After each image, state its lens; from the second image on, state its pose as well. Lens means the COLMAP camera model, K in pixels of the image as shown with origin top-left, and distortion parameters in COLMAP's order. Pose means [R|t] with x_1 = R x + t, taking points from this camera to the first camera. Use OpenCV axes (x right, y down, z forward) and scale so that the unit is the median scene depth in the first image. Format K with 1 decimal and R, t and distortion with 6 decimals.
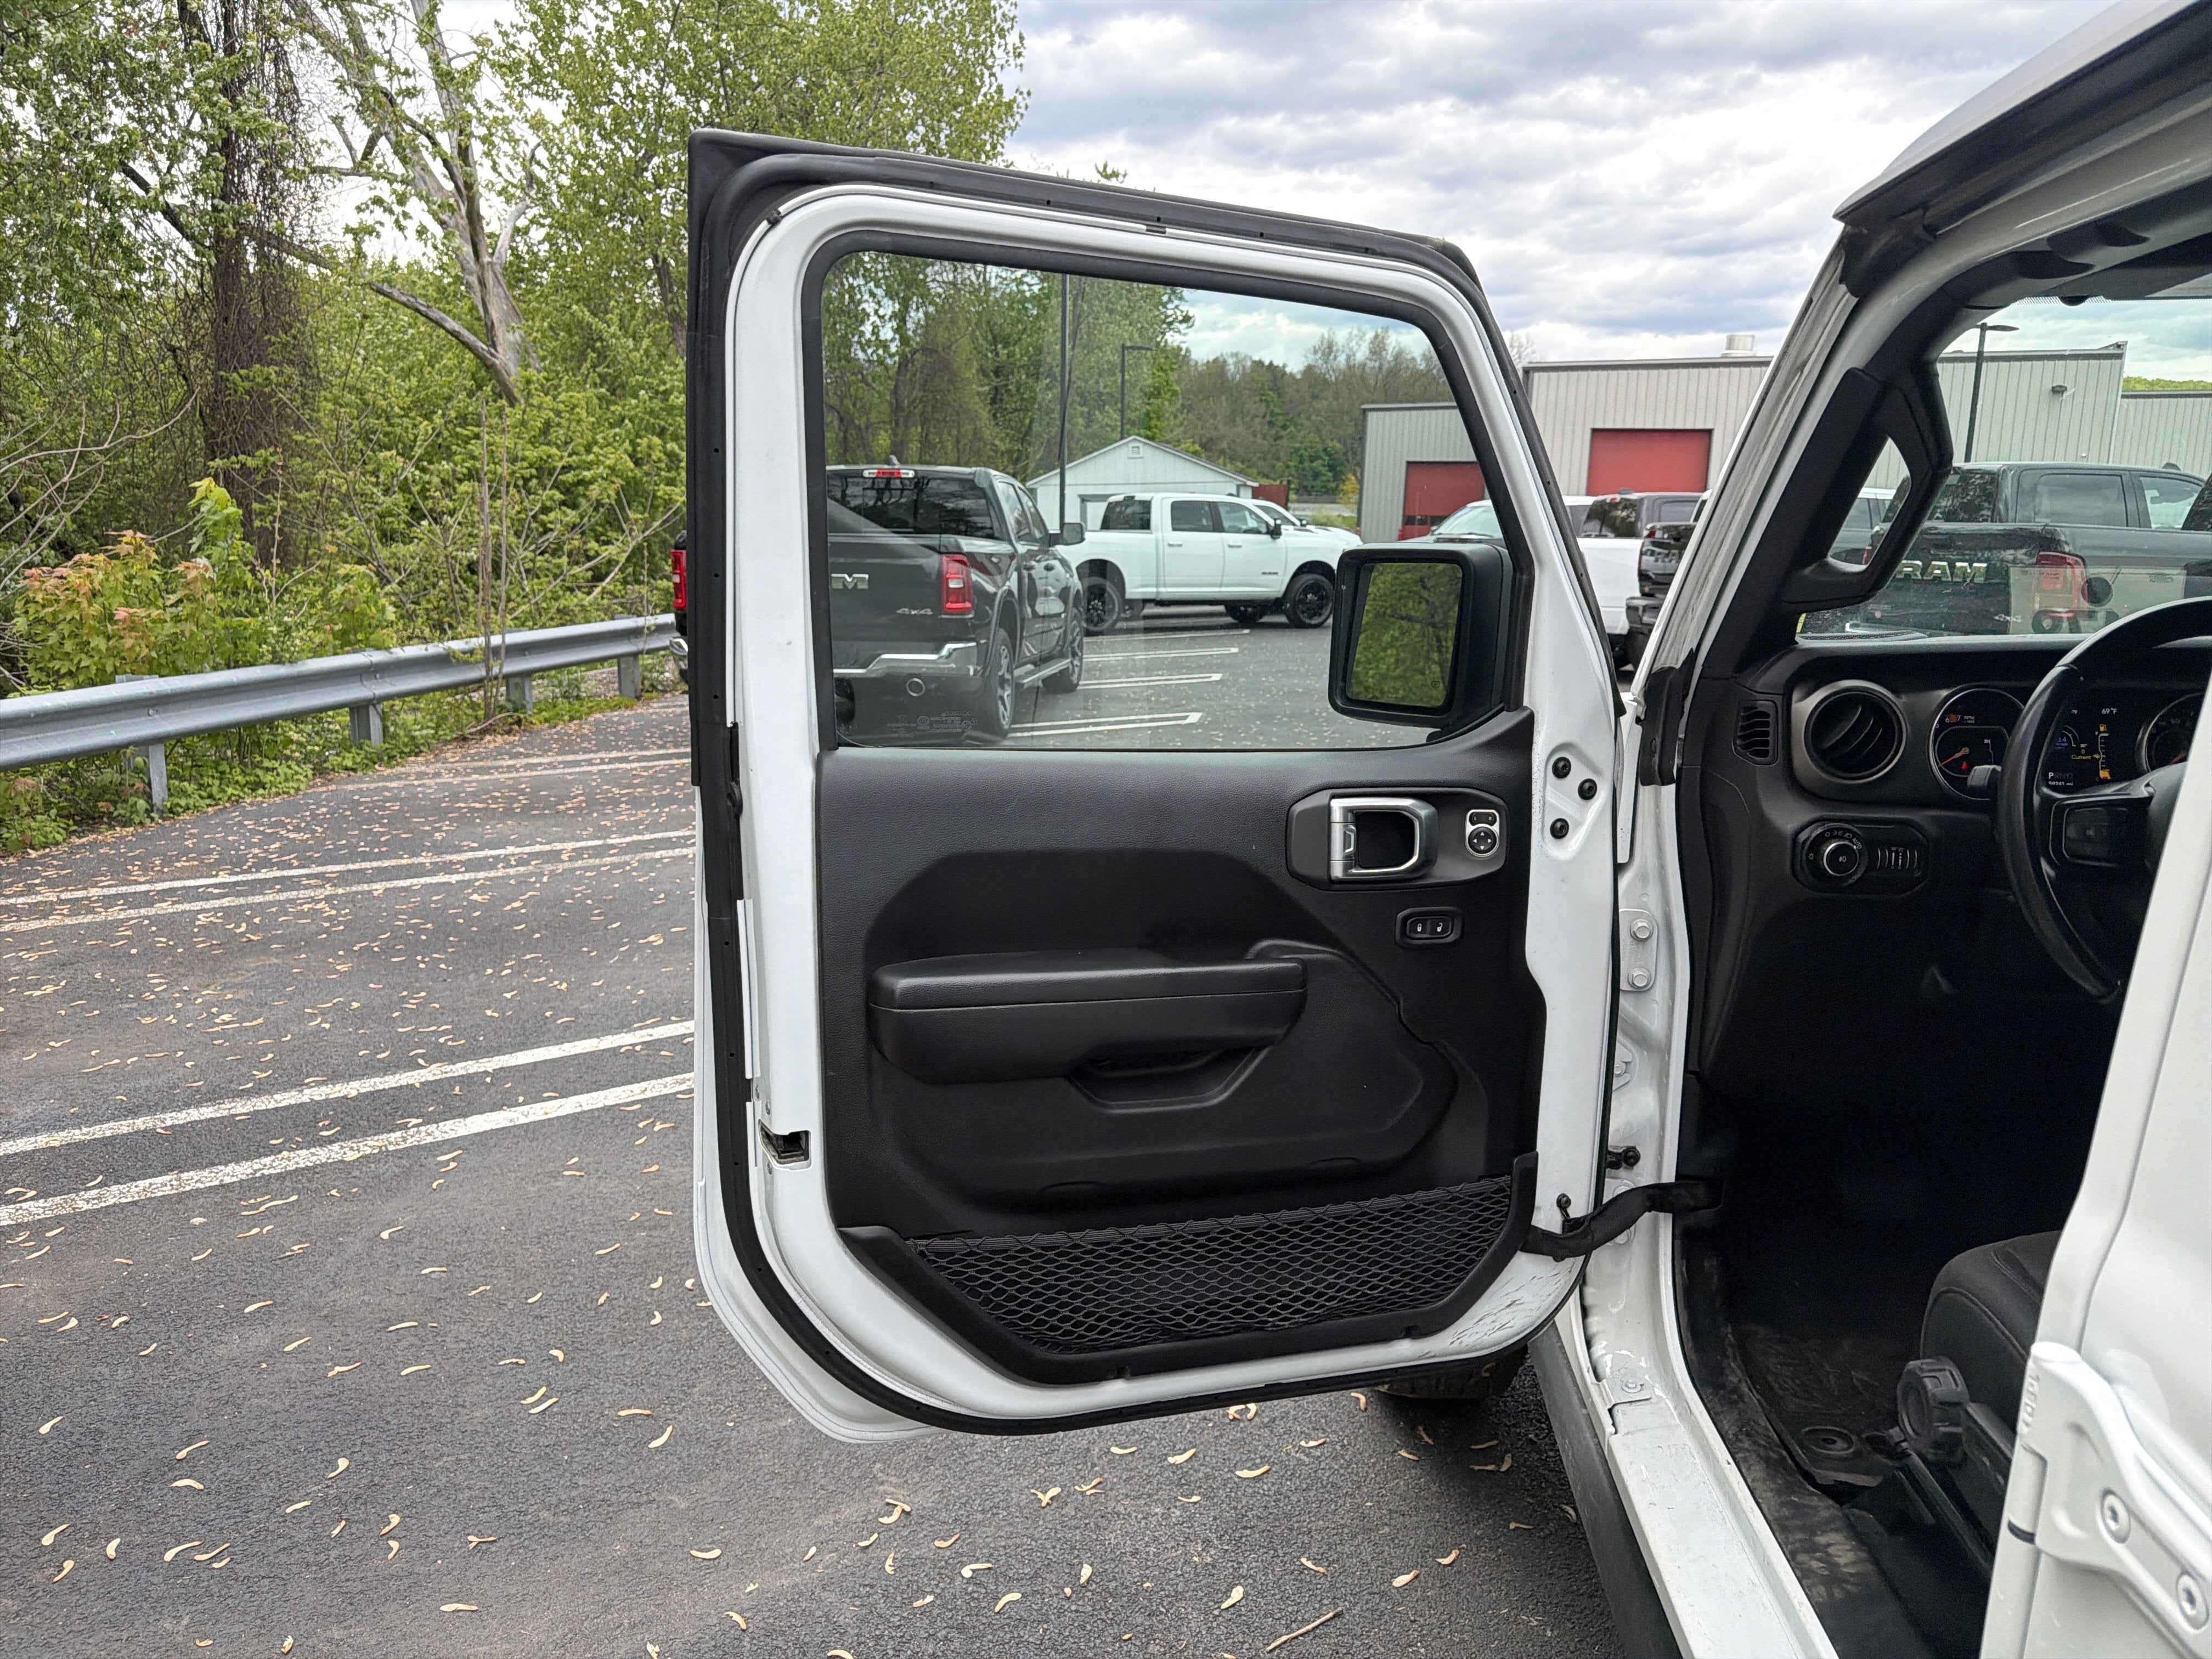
lens RADIAL K [[1567.8, 0, 1125.7], [0, 1567.8, 881.9], [0, 0, 1]] dist [0.019324, -0.024598]
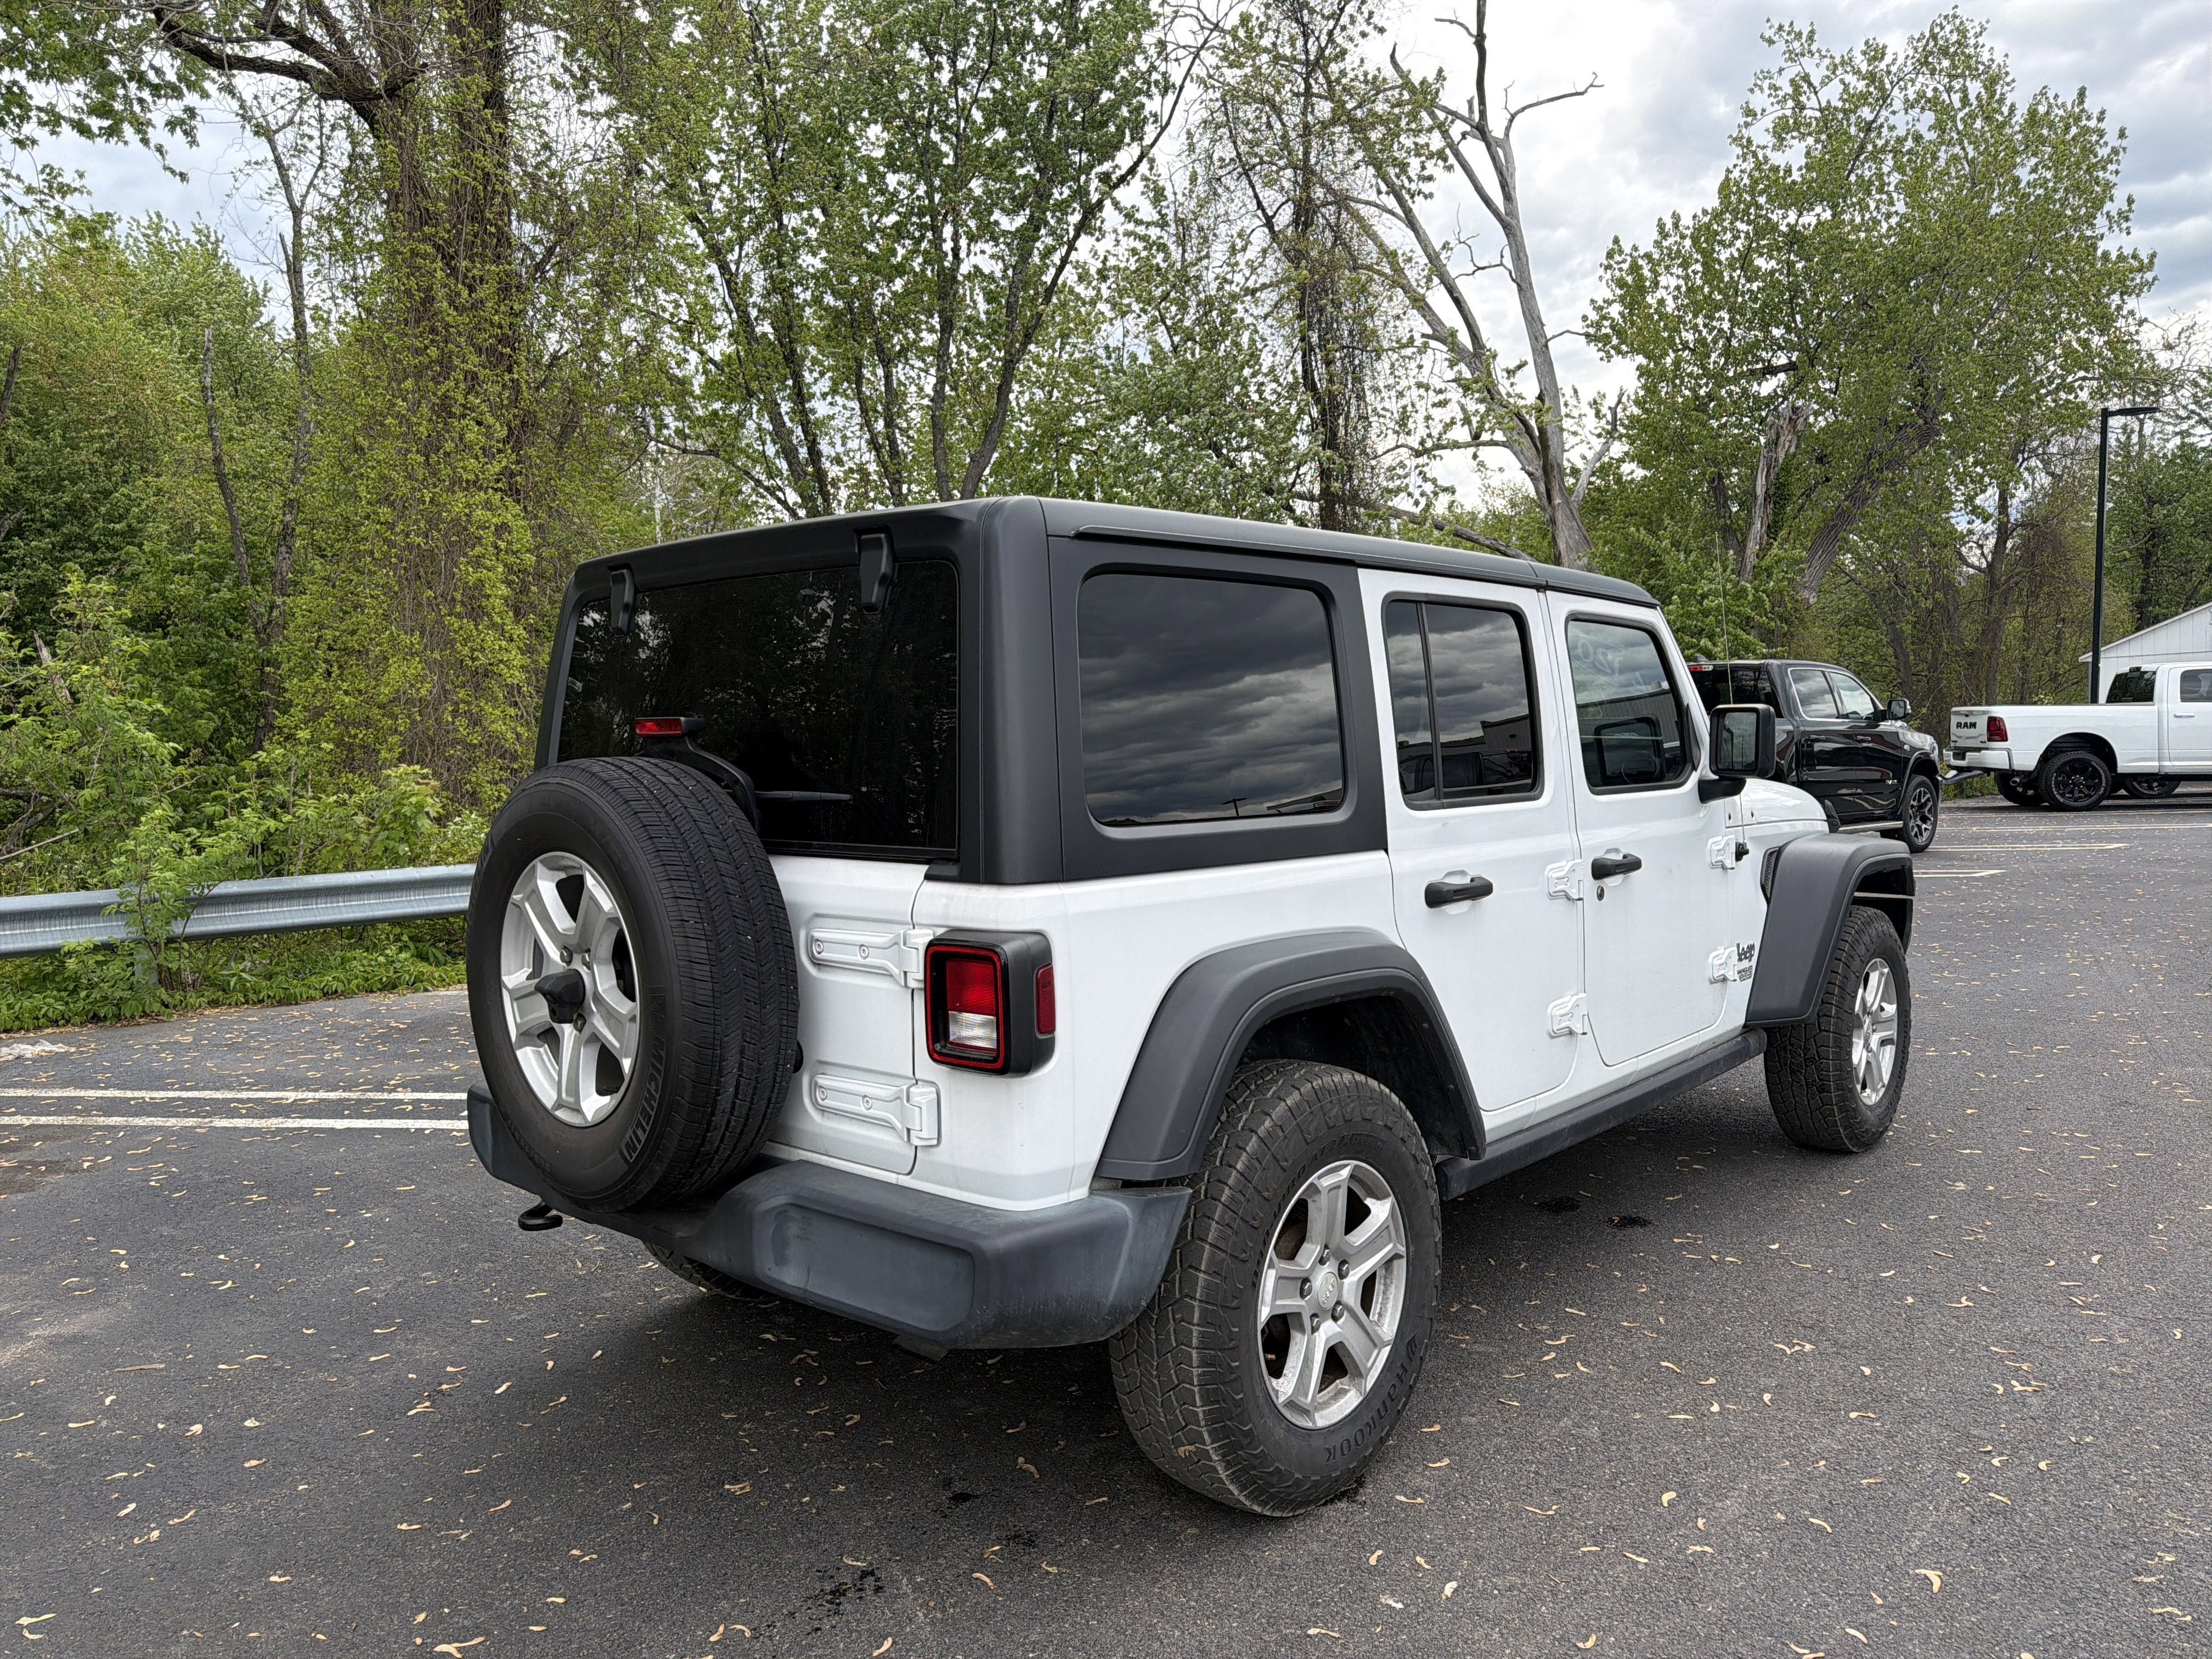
lens RADIAL K [[1567.8, 0, 1086.8], [0, 1567.8, 880.0], [0, 0, 1]] dist [0.019324, -0.024598]
pose [[0.753137, 0.035940, -0.656881, 0.126170], [-0.114680, 0.990391, -0.077297, 0.022210], [0.647790, 0.133546, 0.750022, -0.086672]]
